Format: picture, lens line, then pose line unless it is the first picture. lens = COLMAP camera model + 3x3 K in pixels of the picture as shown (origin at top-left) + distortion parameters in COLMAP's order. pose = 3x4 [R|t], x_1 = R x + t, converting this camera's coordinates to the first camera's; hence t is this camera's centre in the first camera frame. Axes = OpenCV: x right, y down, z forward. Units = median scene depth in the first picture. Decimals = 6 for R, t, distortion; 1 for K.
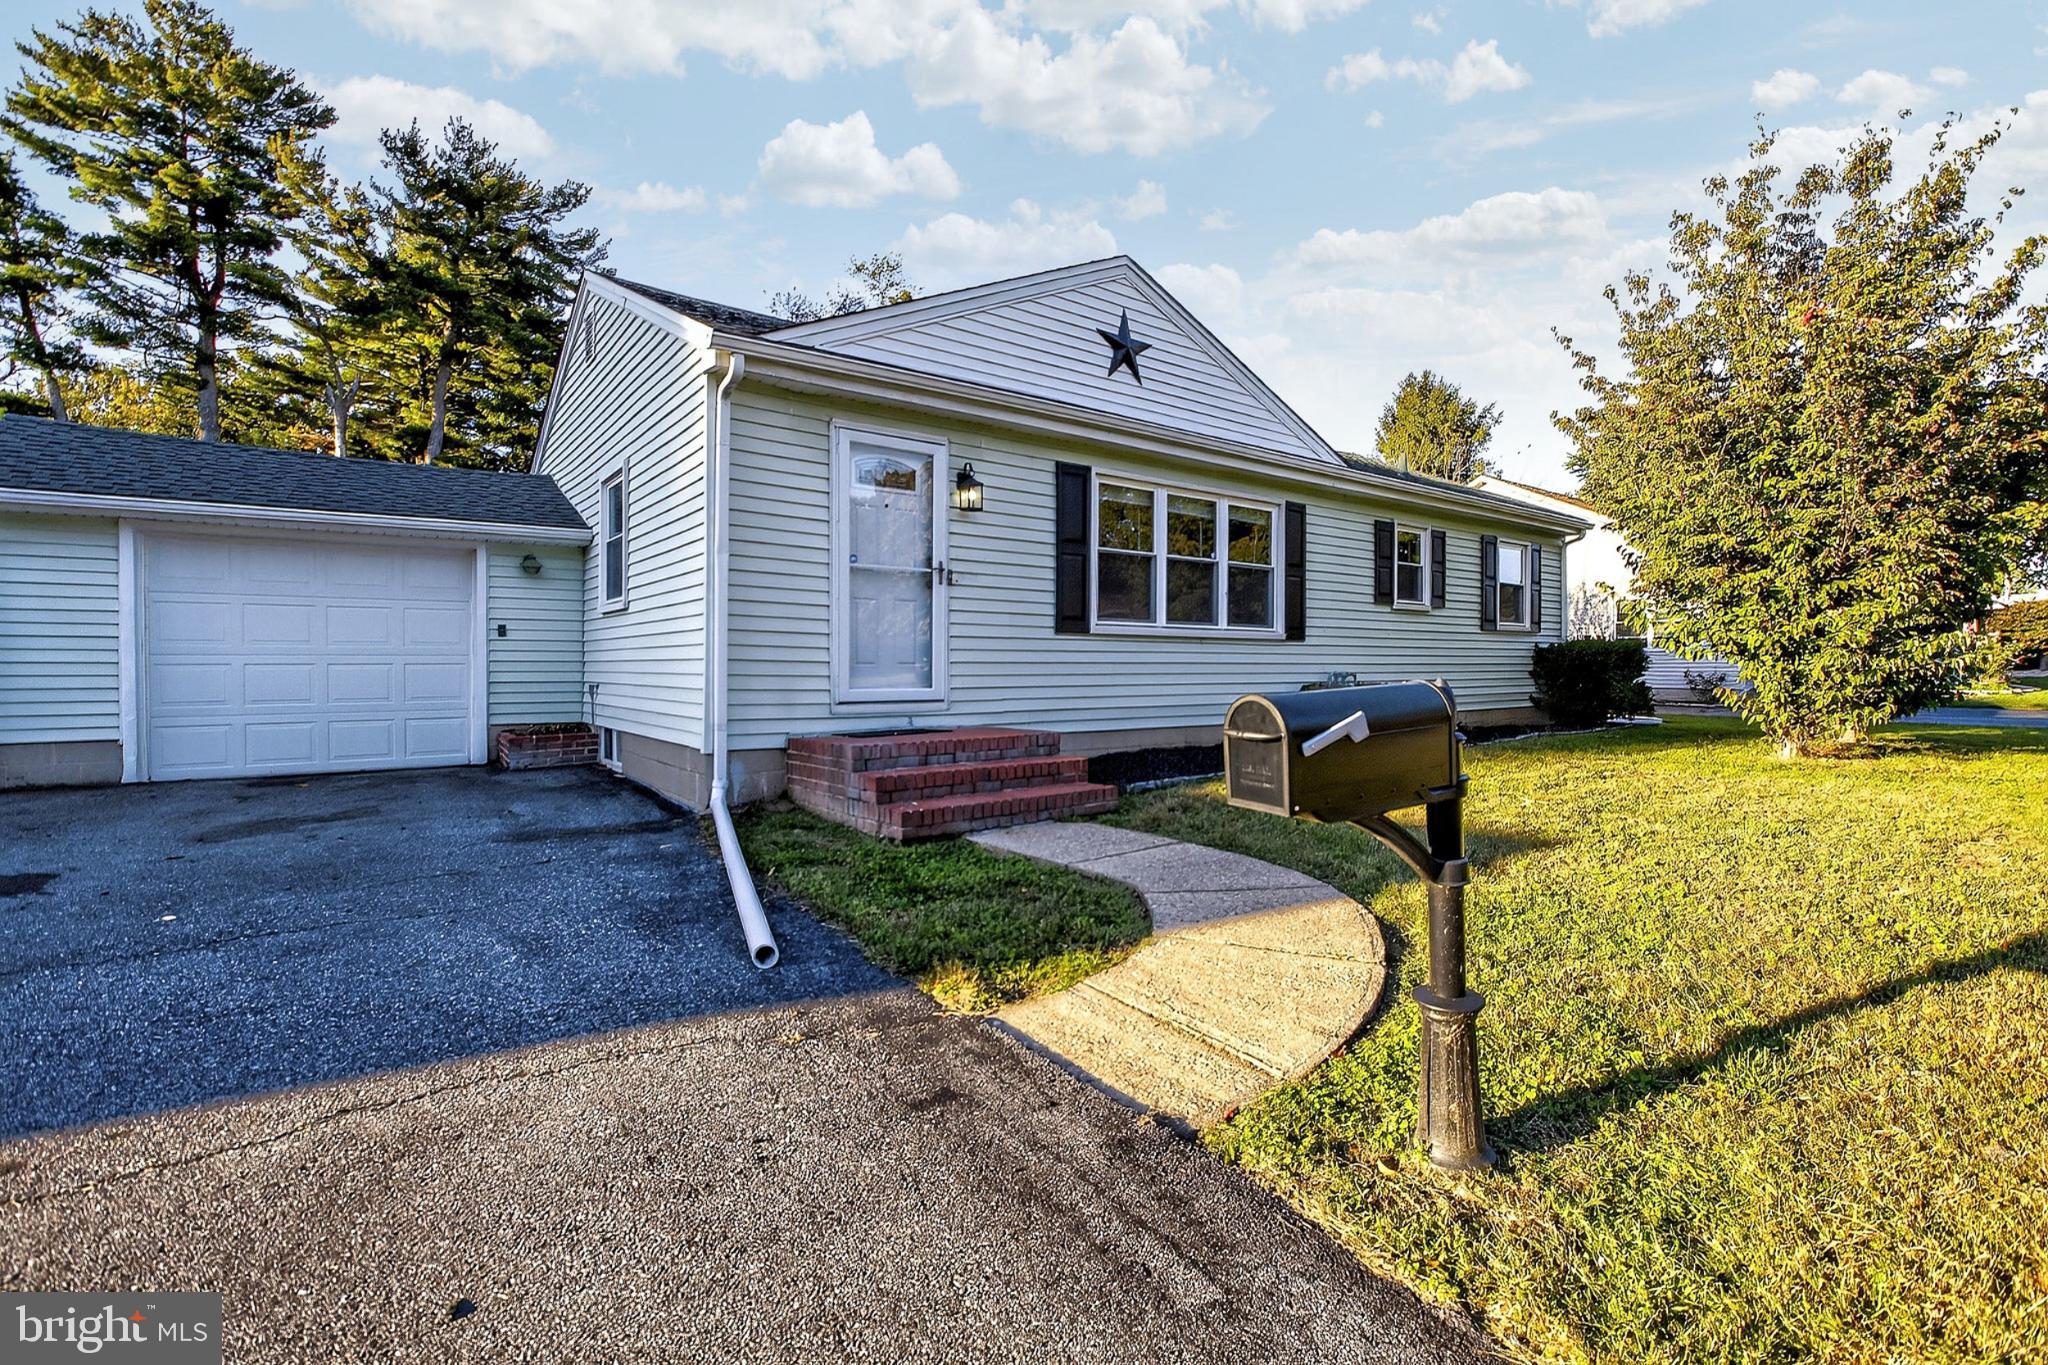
lens RADIAL K [[930.8, 0, 1085.2], [0, 930.8, 650.2], [0, 0, 1]] dist [-0.015745, -0.000227]
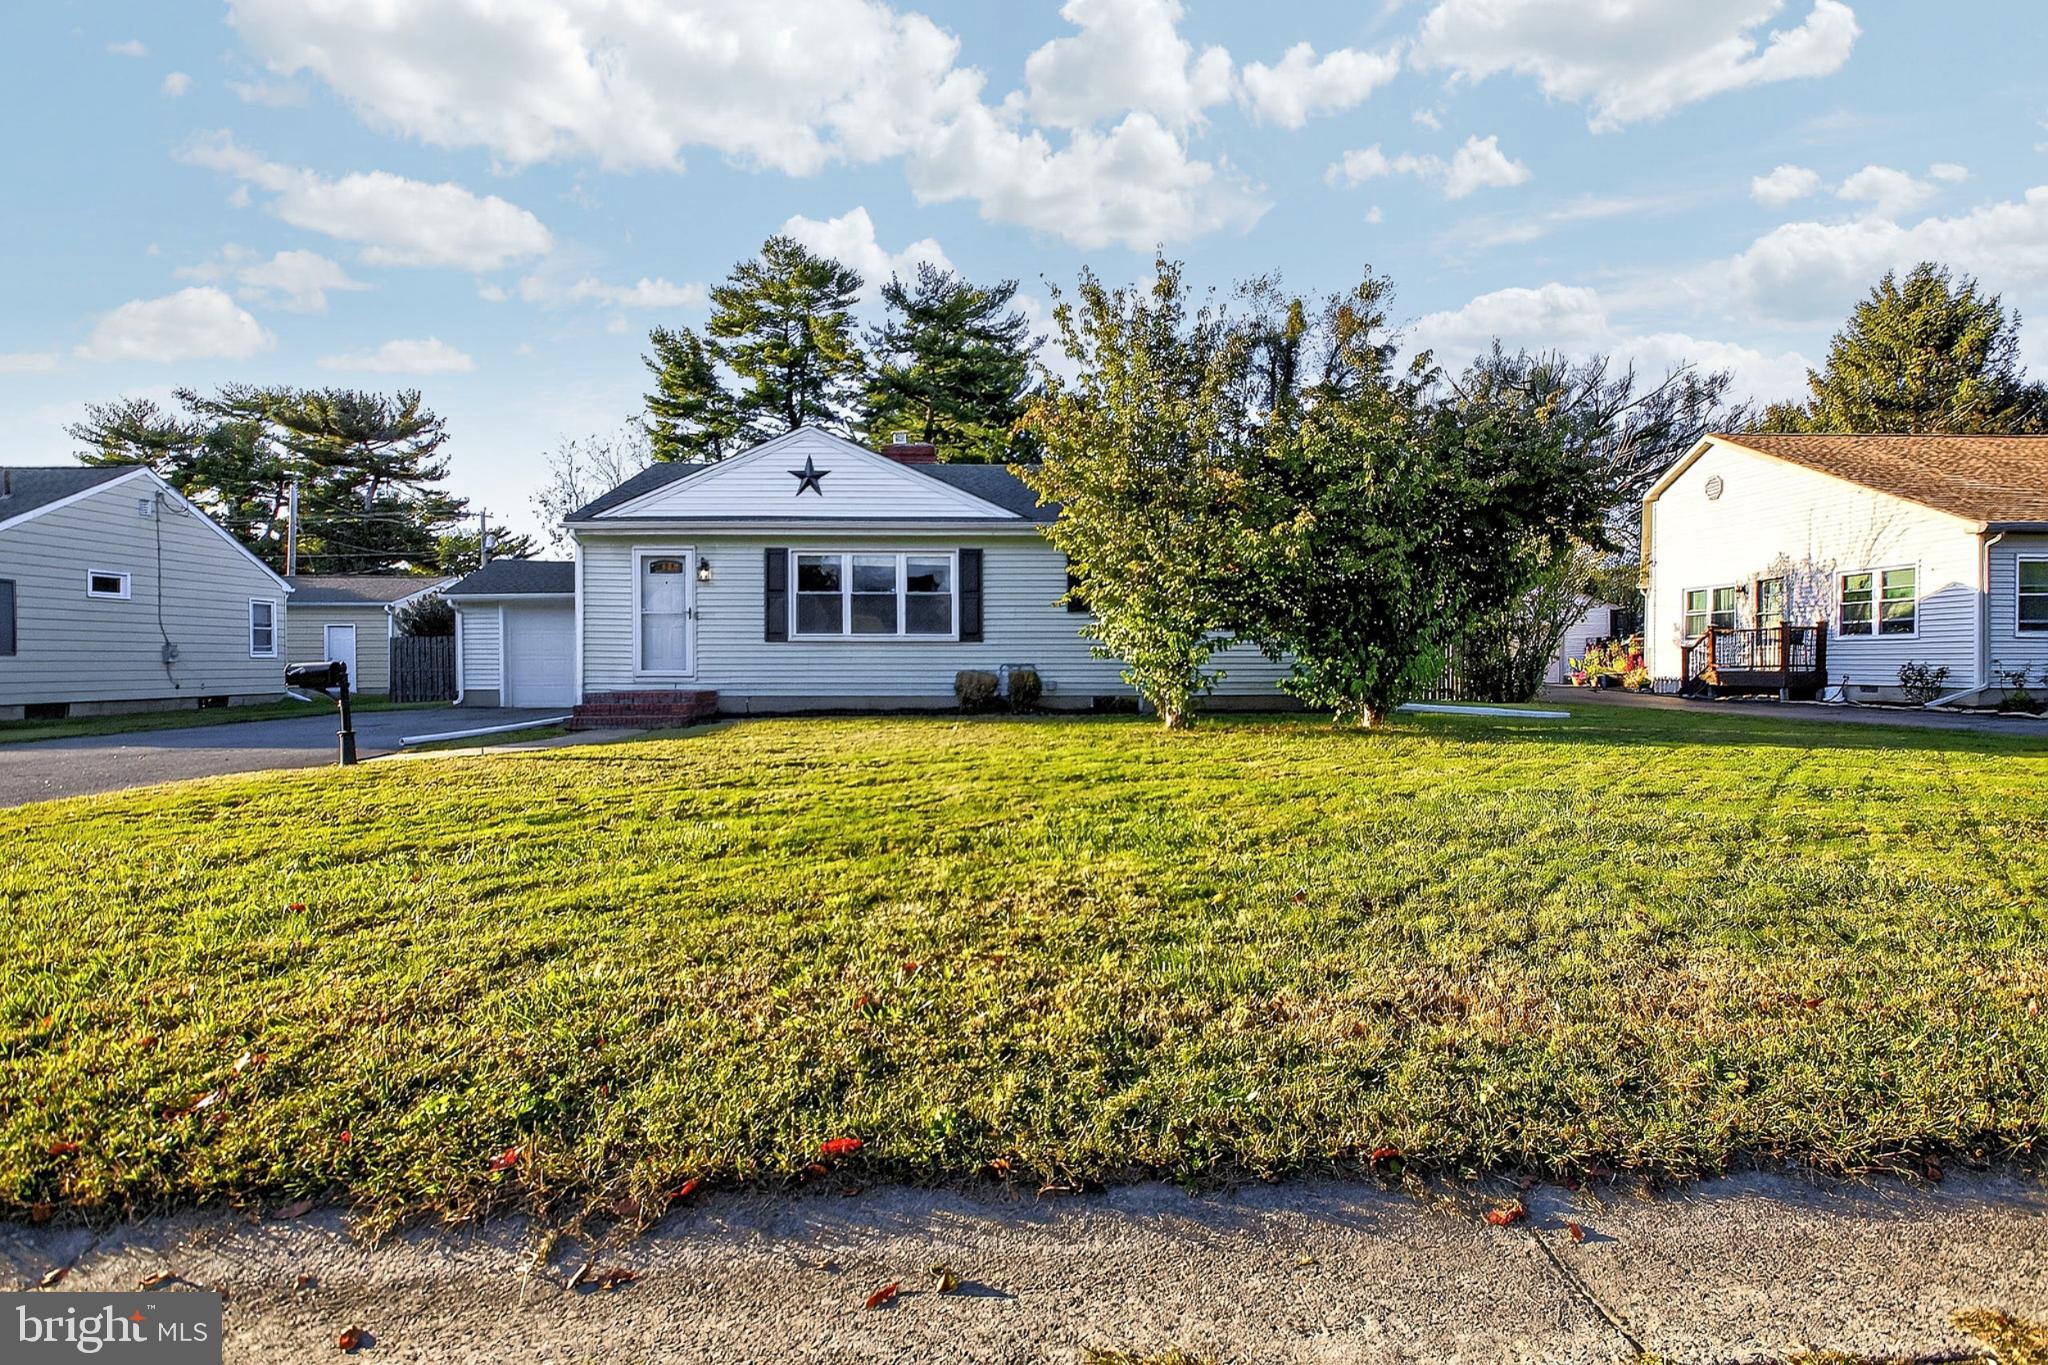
lens RADIAL K [[933.7, 0, 1022.8], [0, 933.7, 631.9], [0, 0, 1]] dist [-0.011450, -0.000458]
pose [[0.797192, -0.017579, -0.603470, 1.226729], [0.011045, 0.999833, -0.014534, -0.004166], [0.603625, 0.004921, 0.797254, -0.132052]]
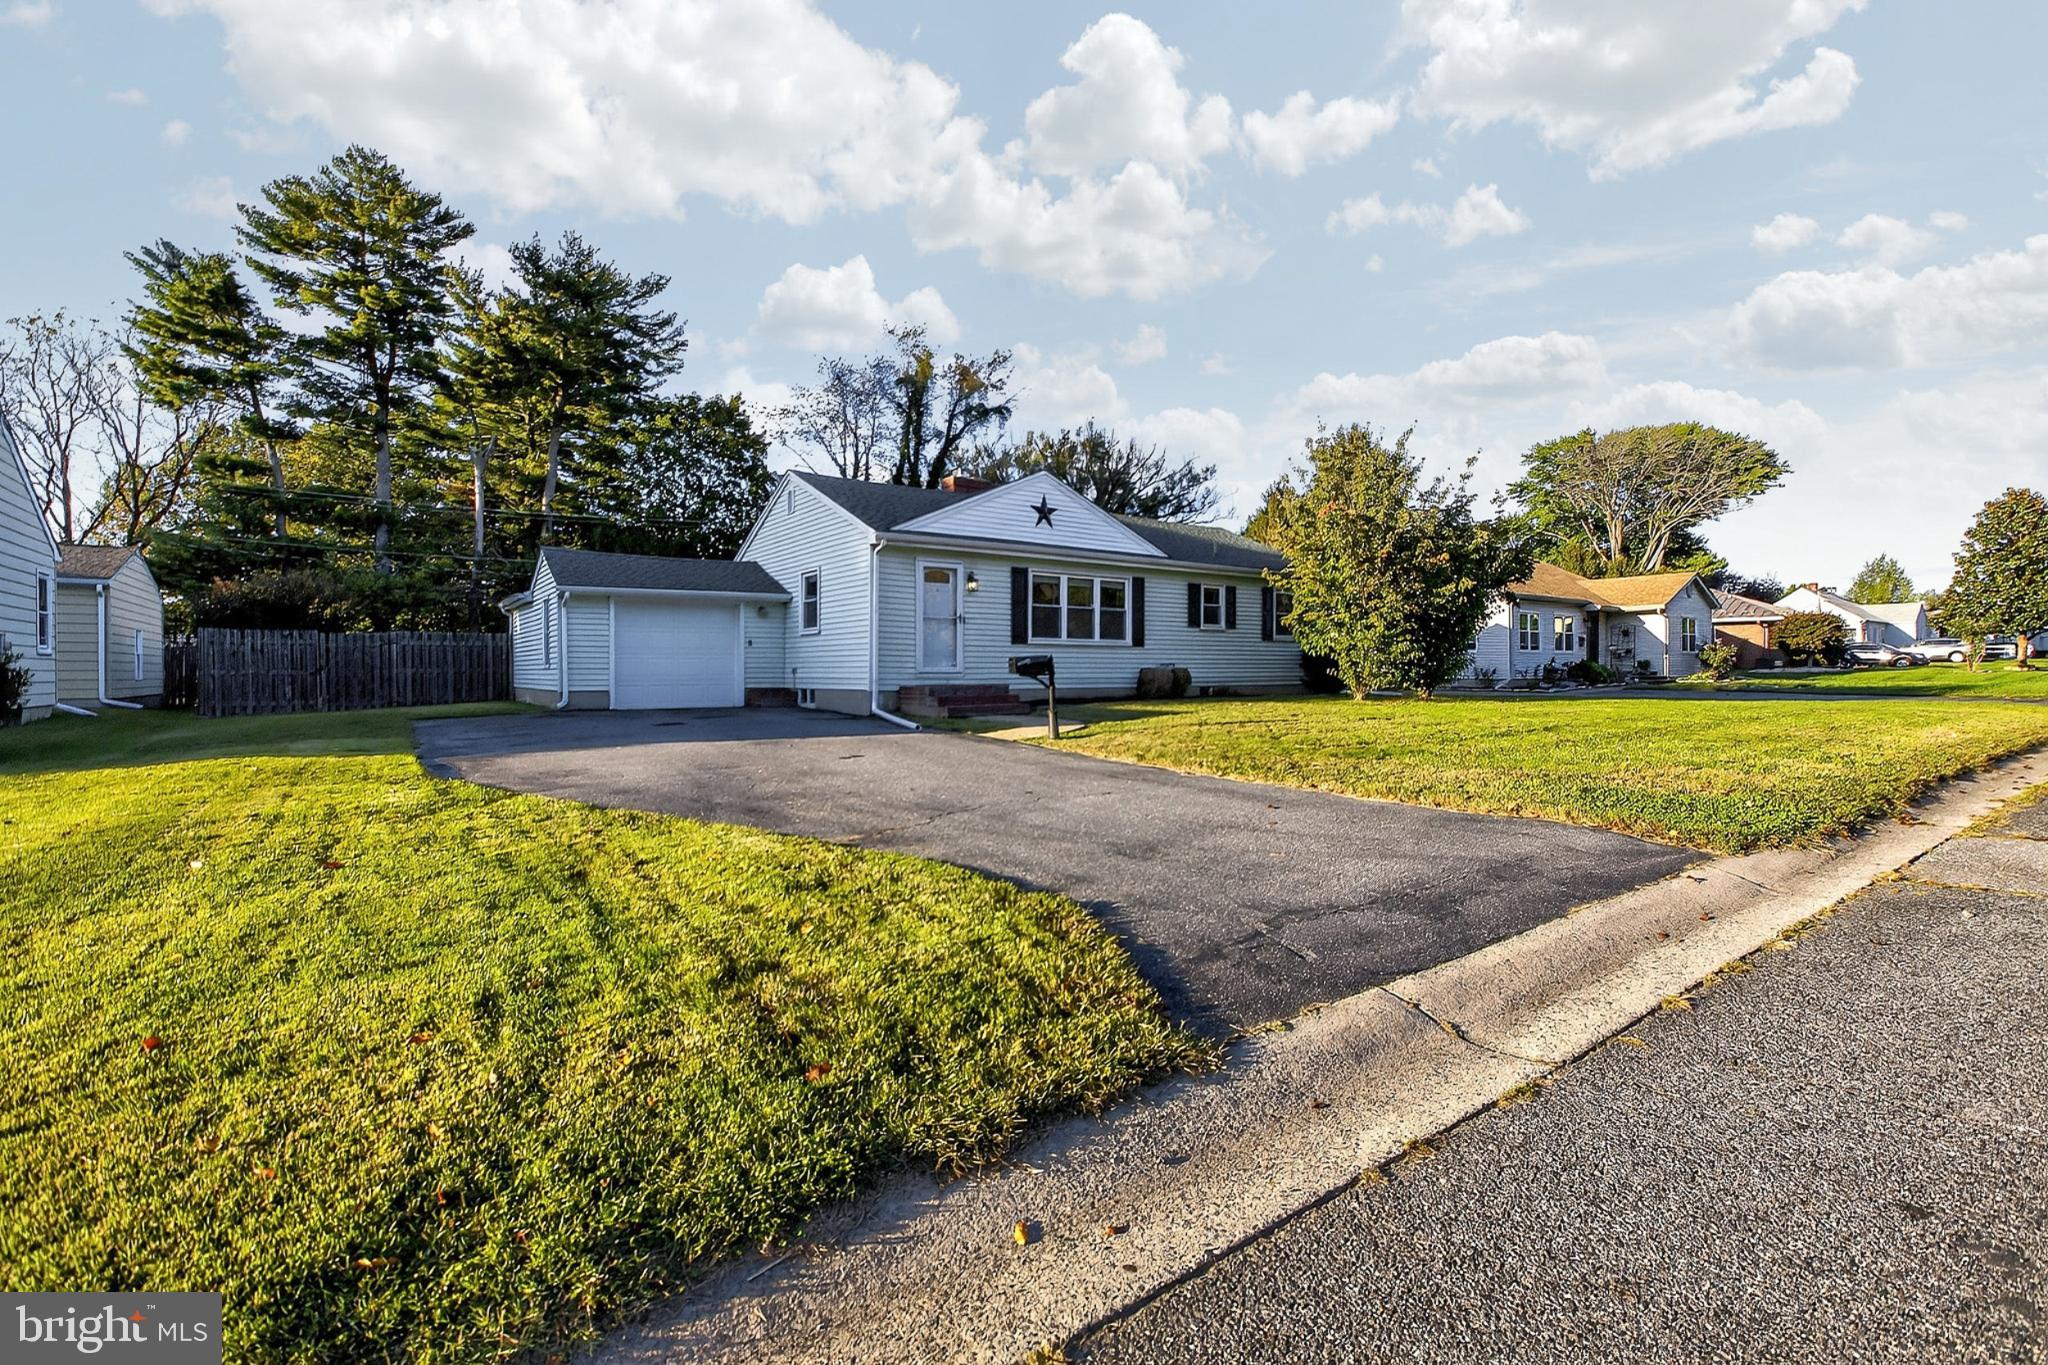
lens RADIAL K [[898.3, 0, 1070.8], [0, 898.3, 653.5], [0, 0, 1]] dist [-0.000386, 0.000083]
pose [[0.999700, -0.002996, -0.024289, 0.133451], [0.002985, 0.999995, -0.000467, 0.004890], [0.024291, 0.000395, 0.999705, -0.945523]]
